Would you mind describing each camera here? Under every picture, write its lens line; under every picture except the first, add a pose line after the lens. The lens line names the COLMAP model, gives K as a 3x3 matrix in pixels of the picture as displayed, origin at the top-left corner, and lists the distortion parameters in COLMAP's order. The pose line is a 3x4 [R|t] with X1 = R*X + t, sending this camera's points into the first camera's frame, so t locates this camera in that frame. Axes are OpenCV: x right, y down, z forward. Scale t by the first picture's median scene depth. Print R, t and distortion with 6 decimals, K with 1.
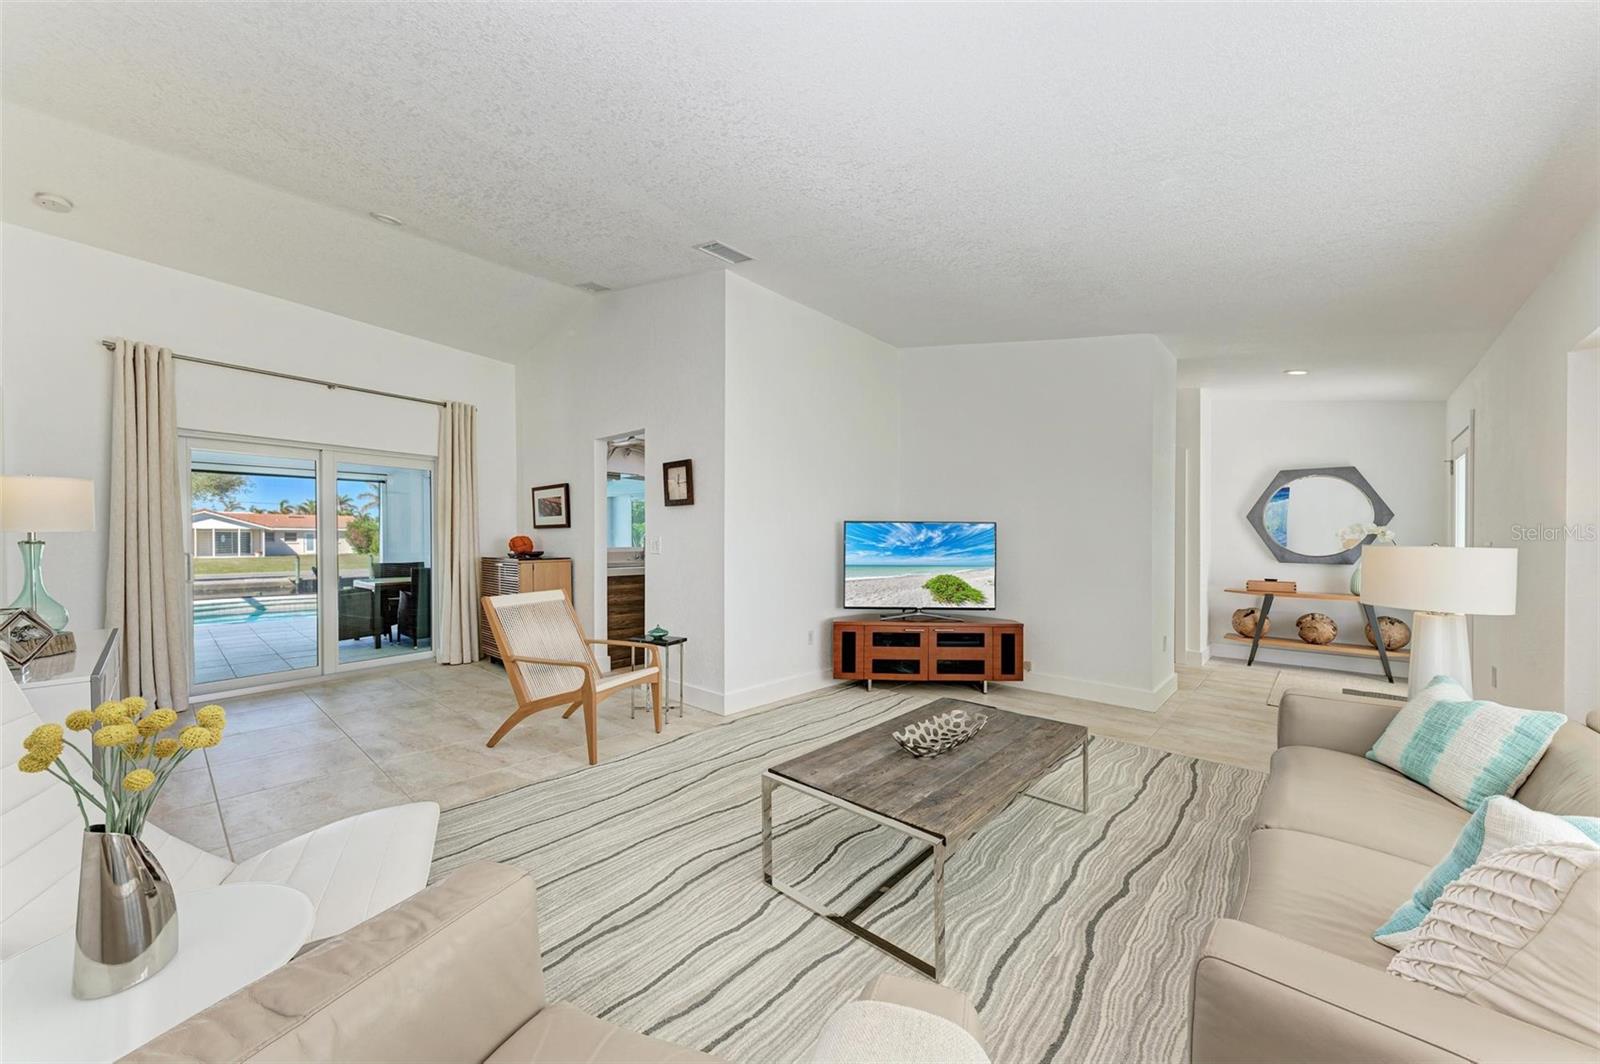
lens RADIAL K [[580.2, 0, 805.4], [0, 580.2, 539.5], [0, 0, 1]] dist [0.000116, -0.002975]
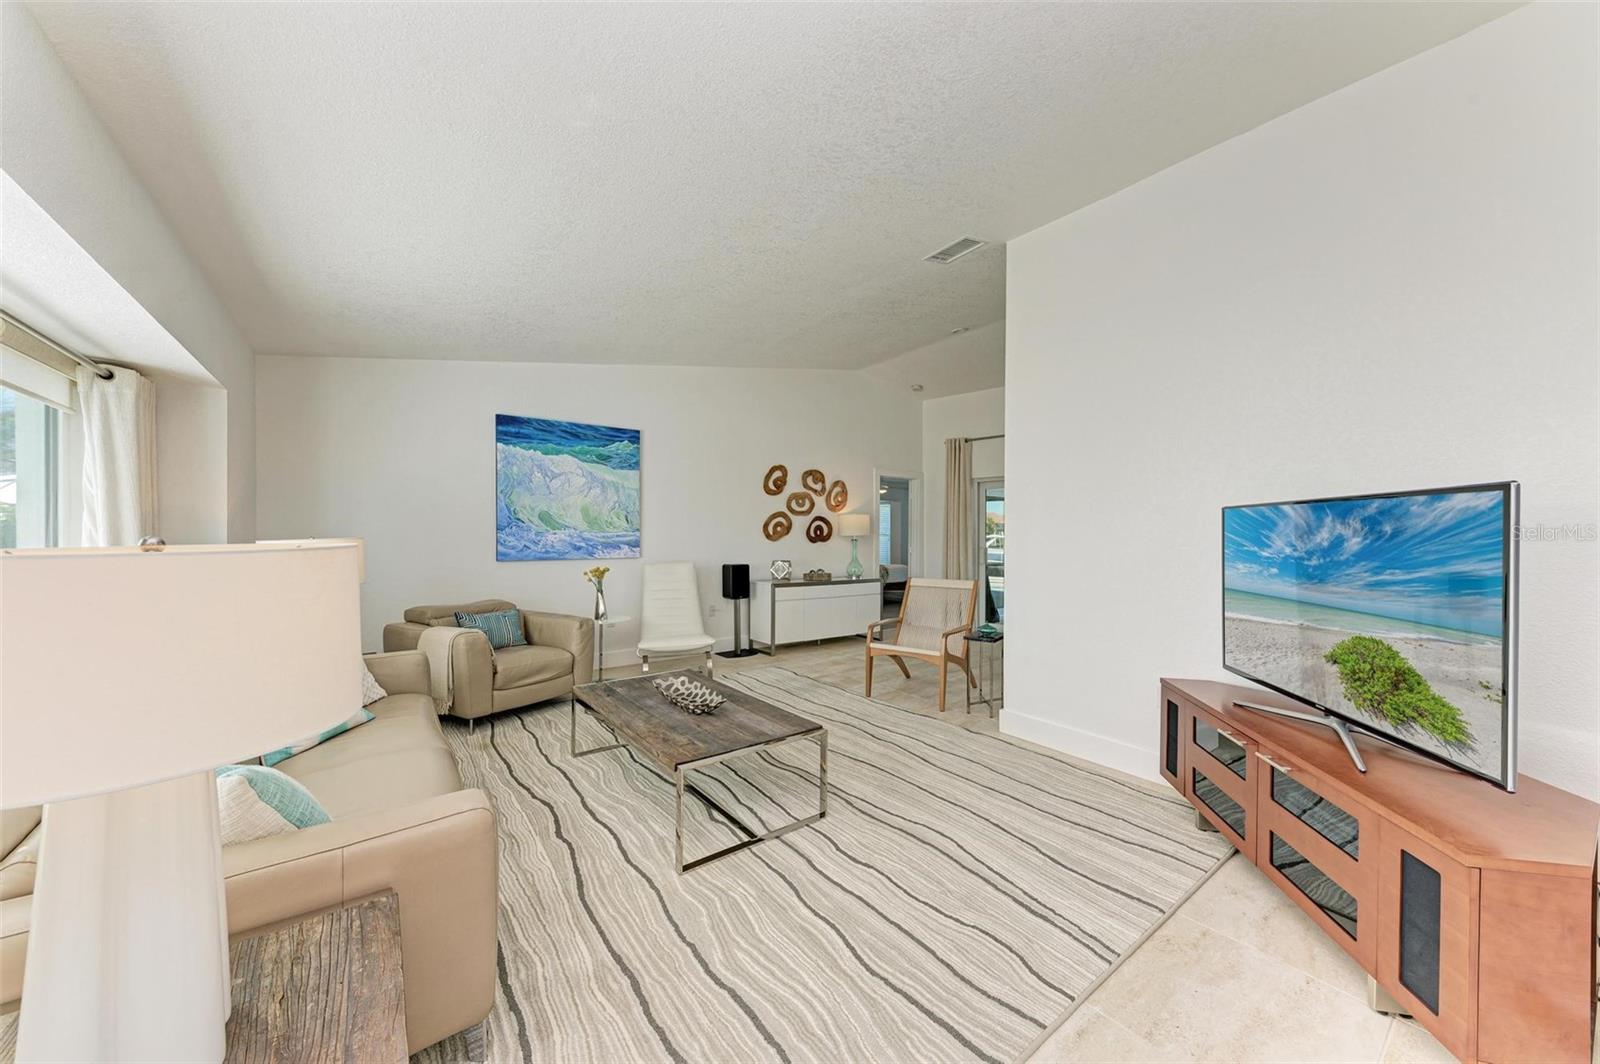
lens RADIAL K [[580.2, 0, 805.4], [0, 580.2, 539.5], [0, 0, 1]] dist [0.000116, -0.002975]
pose [[-0.193485, 0.001834, -0.981102, 0.676385], [-0.008649, 0.999956, 0.003575, -0.000105], [0.981065, 0.009178, -0.193461, 0.720740]]
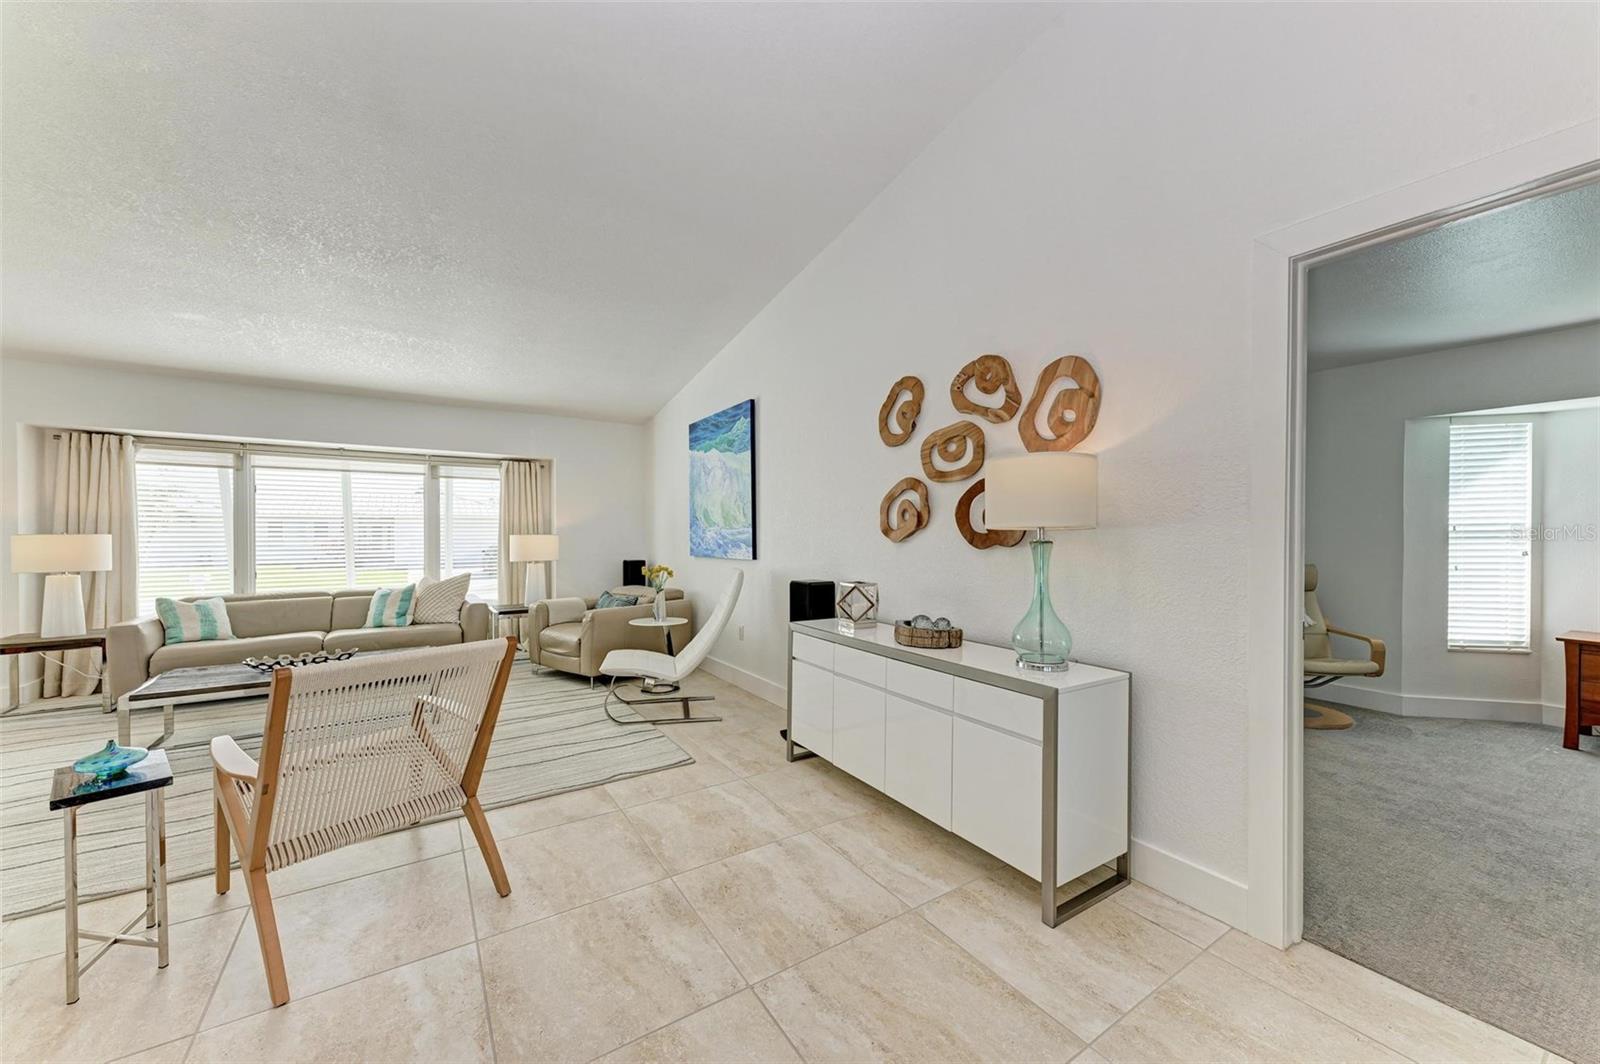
lens RADIAL K [[580.2, 0, 805.4], [0, 580.2, 539.5], [0, 0, 1]] dist [0.000116, -0.002975]
pose [[-0.968041, -0.009079, 0.250628, -0.680159], [-0.005772, 0.999886, 0.013930, -0.002943], [-0.250726, 0.012038, -0.967983, 1.029350]]
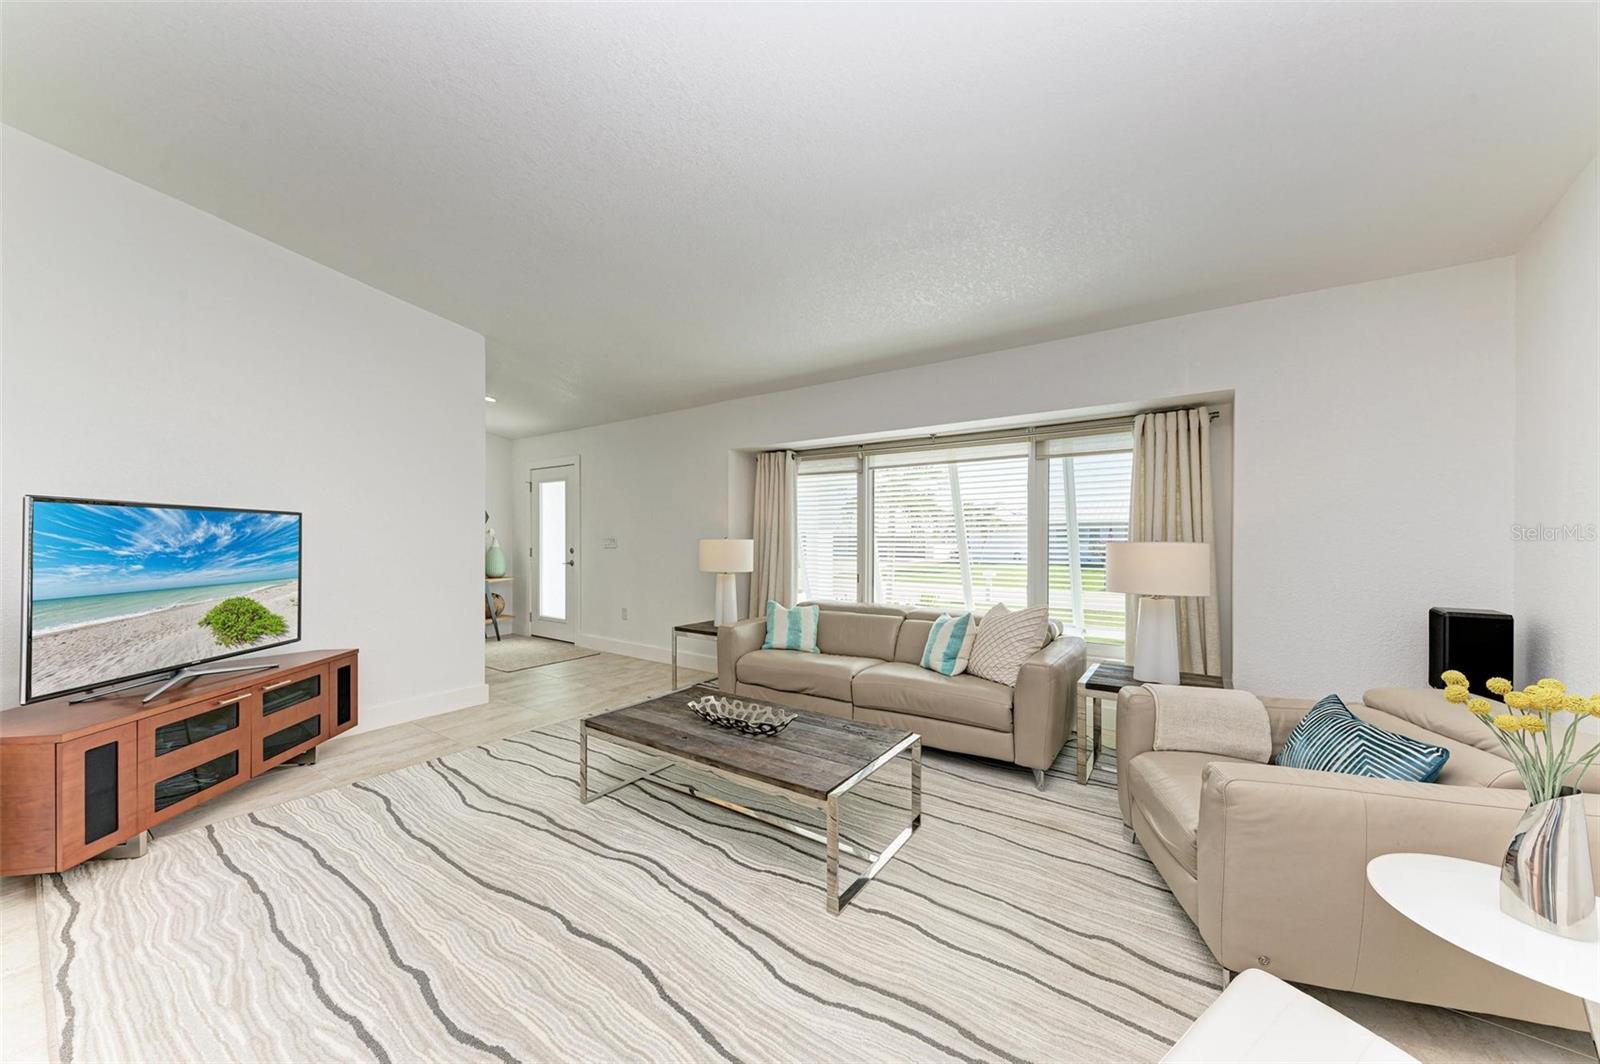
lens RADIAL K [[561.4, 0, 800.0], [0, 561.4, 532.0], [0, 0, 1]] dist [-0.001642, -0.000274]
pose [[-0.112552, 0.000542, 0.993646, -0.398730], [0.004094, 0.999992, -0.000082, -0.004592], [-0.993637, 0.004059, -0.112553, 0.490049]]
